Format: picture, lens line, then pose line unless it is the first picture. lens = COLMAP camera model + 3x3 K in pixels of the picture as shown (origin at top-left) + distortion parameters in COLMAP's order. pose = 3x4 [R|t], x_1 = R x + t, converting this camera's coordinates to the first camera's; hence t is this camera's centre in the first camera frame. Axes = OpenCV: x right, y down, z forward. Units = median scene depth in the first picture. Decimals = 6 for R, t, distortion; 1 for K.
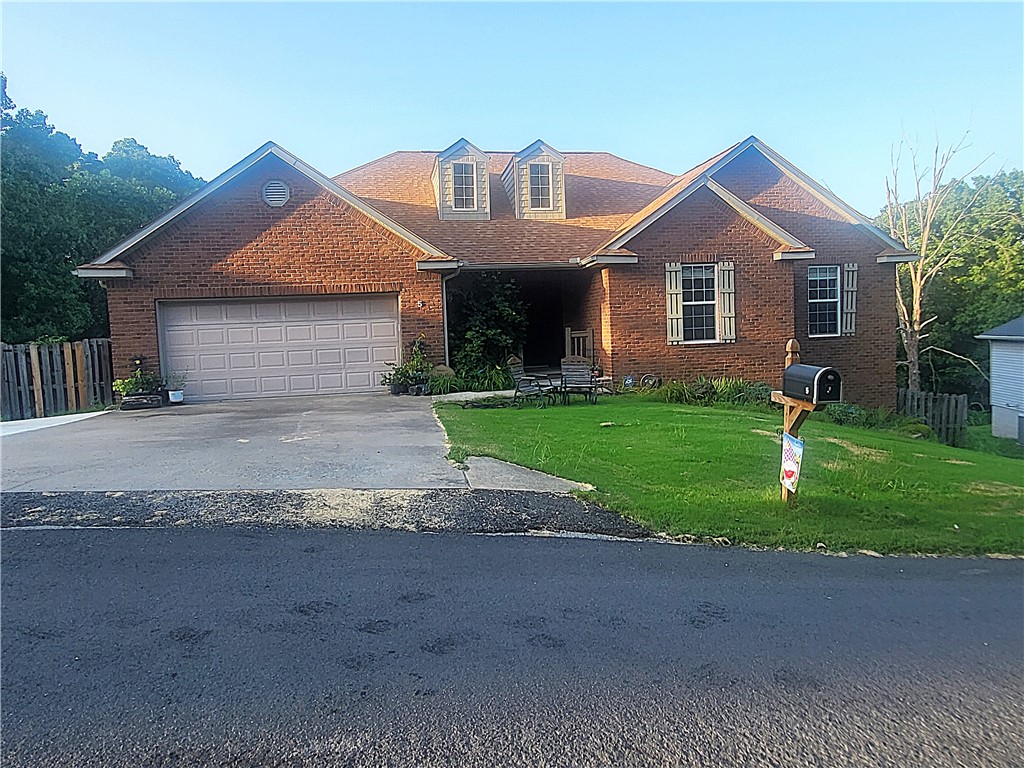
lens RADIAL K [[410.9, 0, 509.3], [0, 410.9, 379.7], [0, 0, 1]] dist [0.001869, 0.000163]
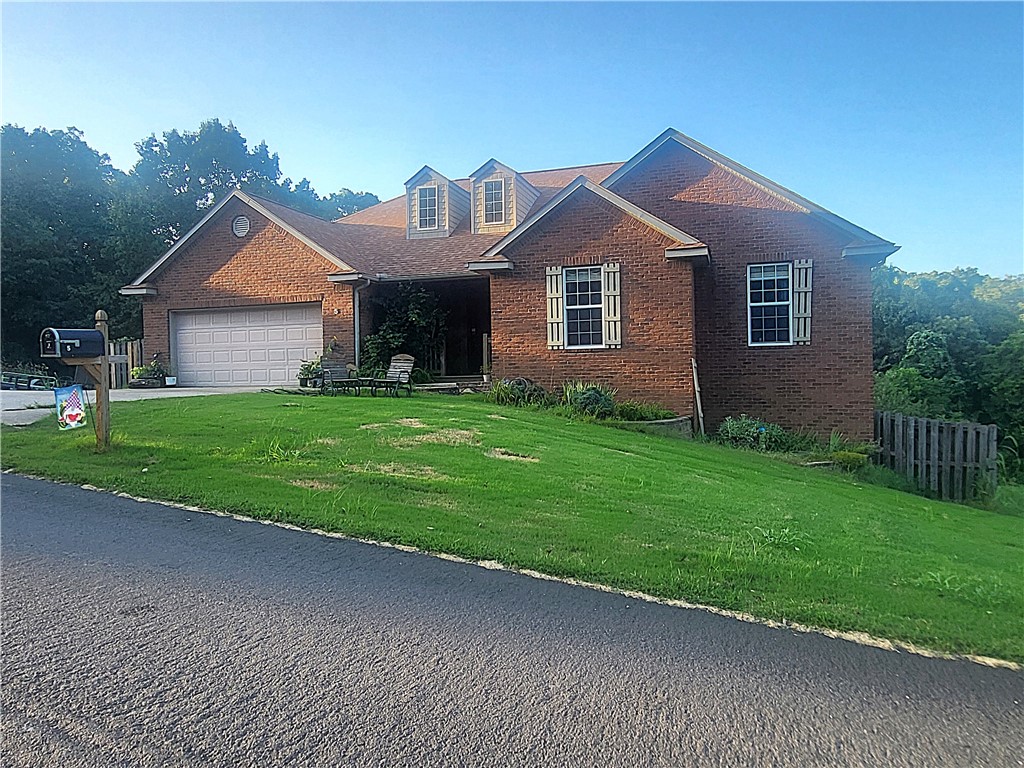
lens RADIAL K [[402.1, 0, 514.4], [0, 402.1, 384.1], [0, 0, 1]] dist [0.000618, 0.000014]
pose [[0.957719, 0.038838, -0.285071, 0.584240], [-0.047276, 0.998622, -0.022774, 0.024293], [0.283793, 0.035288, 0.958236, 0.053232]]
